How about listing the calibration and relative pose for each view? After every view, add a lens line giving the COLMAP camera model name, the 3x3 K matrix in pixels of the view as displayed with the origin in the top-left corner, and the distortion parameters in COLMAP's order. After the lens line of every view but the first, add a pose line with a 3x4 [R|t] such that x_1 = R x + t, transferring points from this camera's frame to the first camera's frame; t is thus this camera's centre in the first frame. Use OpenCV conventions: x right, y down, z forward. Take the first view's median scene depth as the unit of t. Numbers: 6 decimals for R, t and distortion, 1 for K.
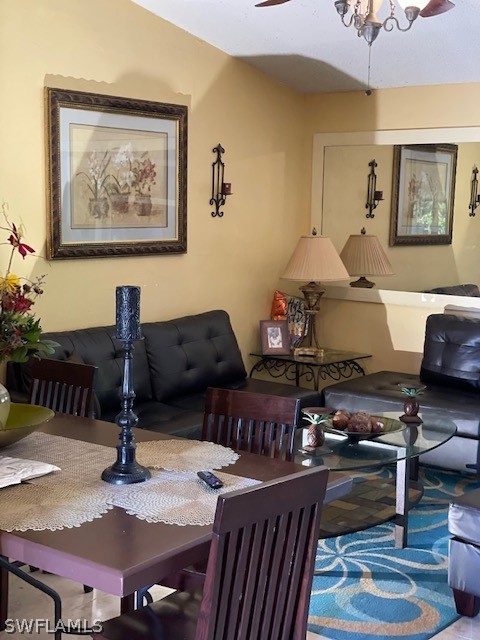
lens RADIAL K [[957.2, 0, 245.4], [0, 957.2, 323.2], [0, 0, 1]] dist [0.092148, 0.000000]
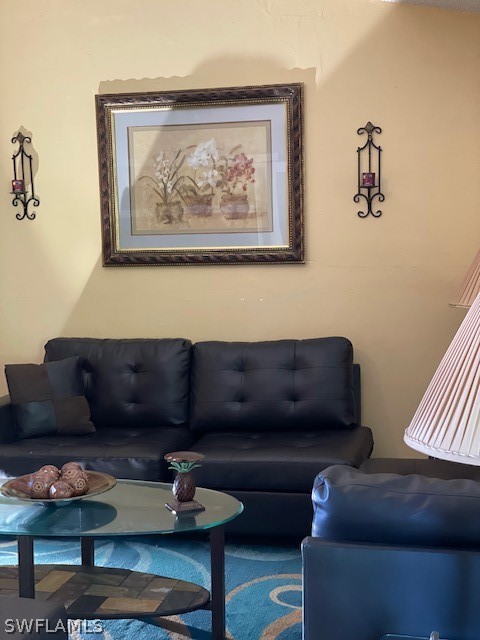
lens RADIAL K [[957.2, 0, 239.2], [0, 957.2, 318.2], [0, 0, 1]] dist [0.092148, 0.000000]
pose [[0.412803, 0.064410, -0.908540, 0.709018], [-0.083382, 0.995980, 0.032723, -0.052418], [0.906996, 0.062248, 0.416514, 0.660664]]
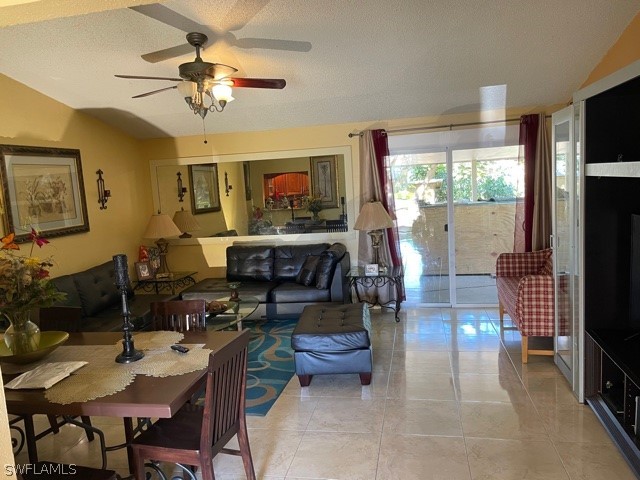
lens RADIAL K [[485.7, 0, 319.6], [0, 485.7, 241.4], [0, 0, 1]] dist [0.075945, -0.095813]
pose [[0.888777, -0.128724, 0.439893, -0.092455], [0.134918, 0.990706, 0.017314, -0.013825], [-0.438034, 0.043961, 0.897883, -0.004669]]
